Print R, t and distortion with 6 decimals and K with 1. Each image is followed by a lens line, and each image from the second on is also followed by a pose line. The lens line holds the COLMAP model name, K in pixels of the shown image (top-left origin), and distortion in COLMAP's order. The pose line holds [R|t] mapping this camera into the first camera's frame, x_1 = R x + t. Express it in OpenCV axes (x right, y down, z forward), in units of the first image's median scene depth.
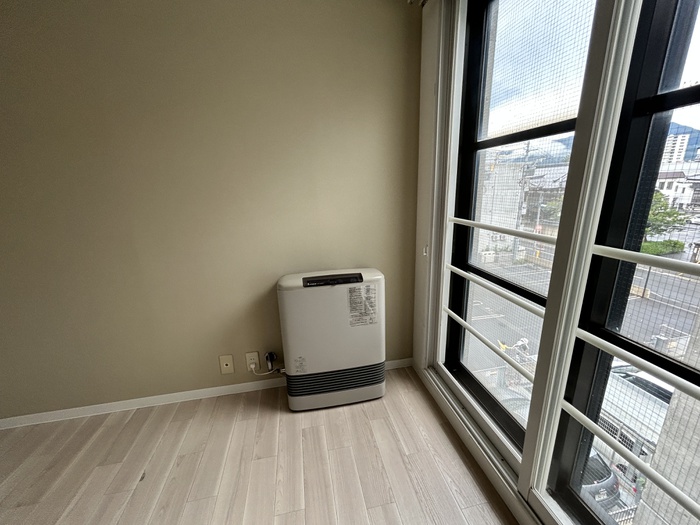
lens RADIAL K [[280.4, 0, 353.1], [0, 280.4, 257.8], [0, 0, 1]] dist [-0.000157, 0.000456]
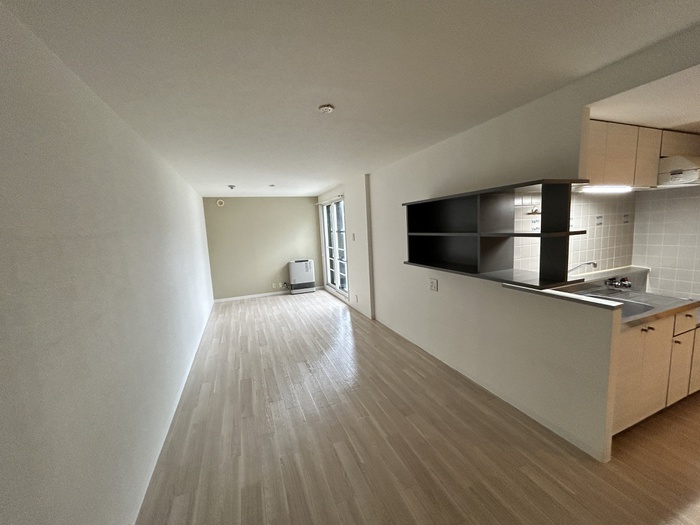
lens RADIAL K [[280.4, 0, 350.0], [0, 280.4, 262.0], [0, 0, 1]] dist [-0.000157, 0.000456]
pose [[0.987788, -0.042337, 0.149939, 0.016718], [0.064429, 0.987229, -0.145698, 0.717259], [-0.141856, 0.153579, 0.977901, -3.118861]]
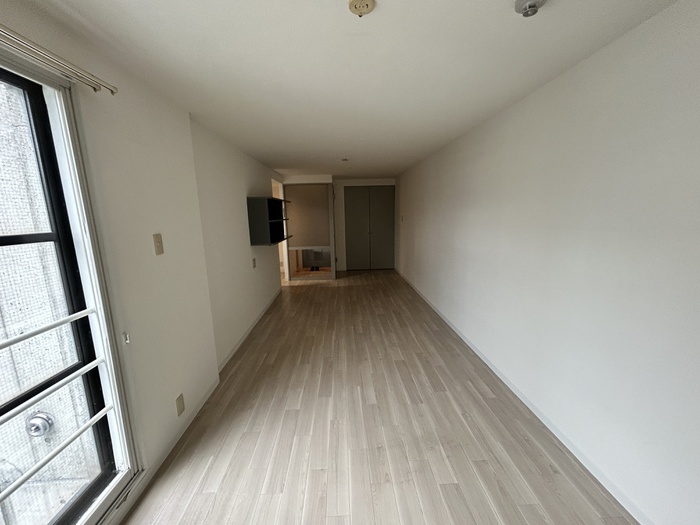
lens RADIAL K [[280.4, 0, 347.7], [0, 280.4, 262.1], [0, 0, 1]] dist [-0.000157, 0.000456]
pose [[-0.980261, 0.014688, 0.197163, -0.398734], [0.098334, 0.901361, 0.421756, -0.301016], [-0.171520, 0.432818, -0.885014, 0.630601]]
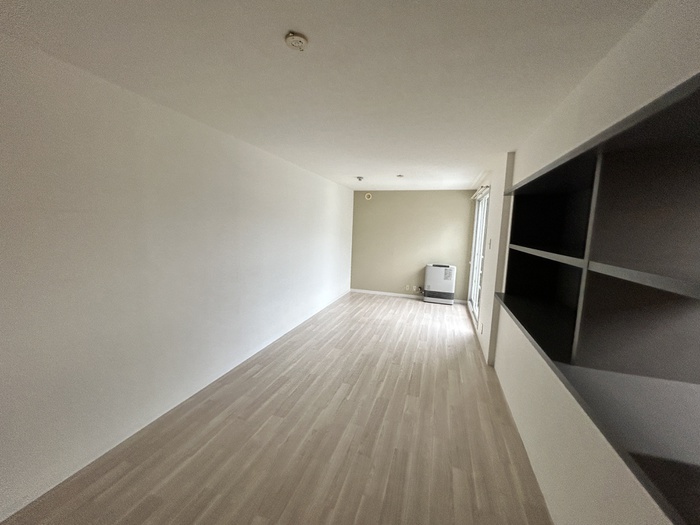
lens RADIAL K [[280.4, 0, 349.1], [0, 280.4, 262.8], [0, 0, 1]] dist [-0.000157, 0.000456]
pose [[0.856201, 0.119618, -0.502604, 0.688829], [-0.189936, 0.977579, -0.090901, 0.558143], [0.480462, 0.173292, 0.859724, -2.570251]]
